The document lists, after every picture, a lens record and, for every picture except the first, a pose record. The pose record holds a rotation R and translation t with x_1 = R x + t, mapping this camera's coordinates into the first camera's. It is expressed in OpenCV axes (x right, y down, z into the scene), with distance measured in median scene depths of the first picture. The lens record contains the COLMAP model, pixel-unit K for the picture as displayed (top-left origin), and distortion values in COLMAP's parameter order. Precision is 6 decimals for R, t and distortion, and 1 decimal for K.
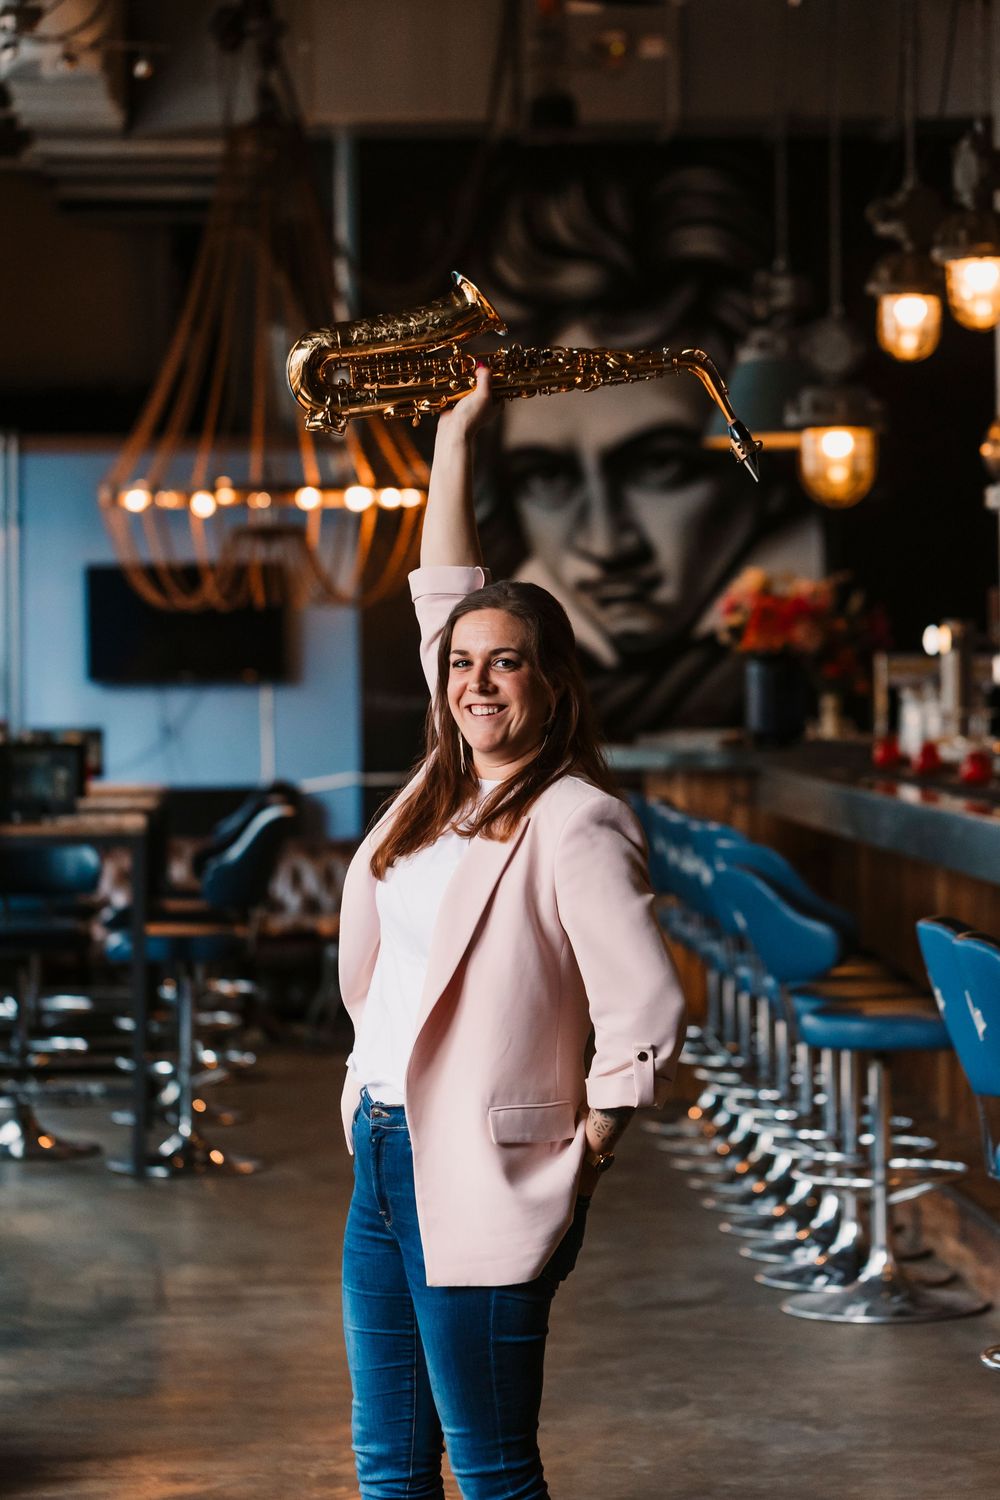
lens RADIAL K [[4328.5, 0, 498.5], [0, 4328.5, 707.1], [0, 0, 1]] dist [0.801358, 0.135024]
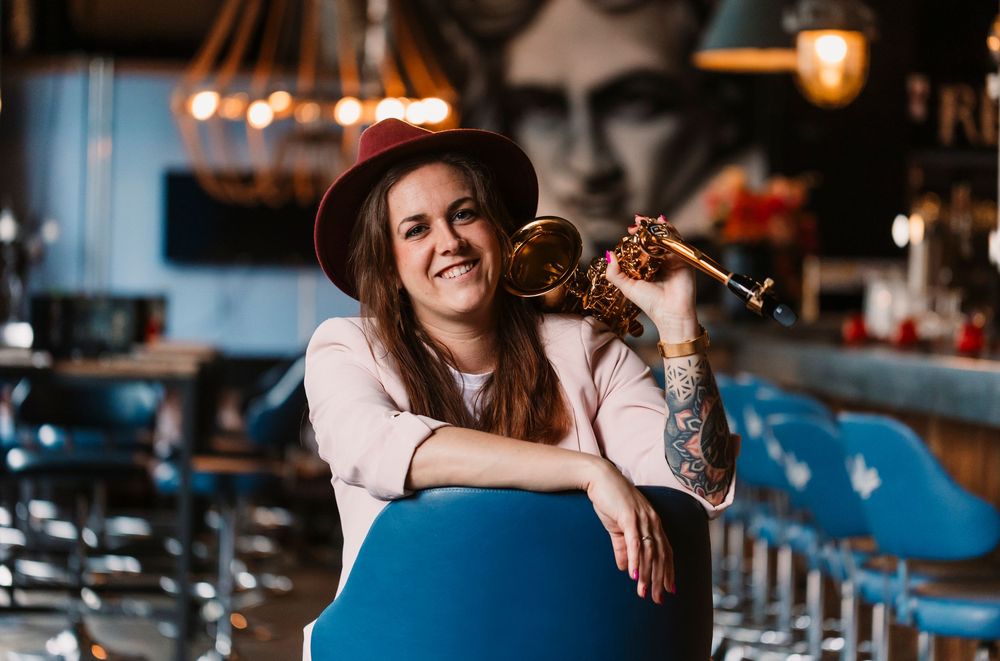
lens RADIAL K [[2872.8, 0, 500.0], [0, 2872.8, 330.5], [0, 0, 1]] dist [0.001123, -0.269952]
pose [[0.999345, 0.032708, 0.015510, -0.014678], [-0.032687, 0.999464, -0.001576, 0.014599], [-0.015553, 0.001068, 0.999878, 0.252204]]
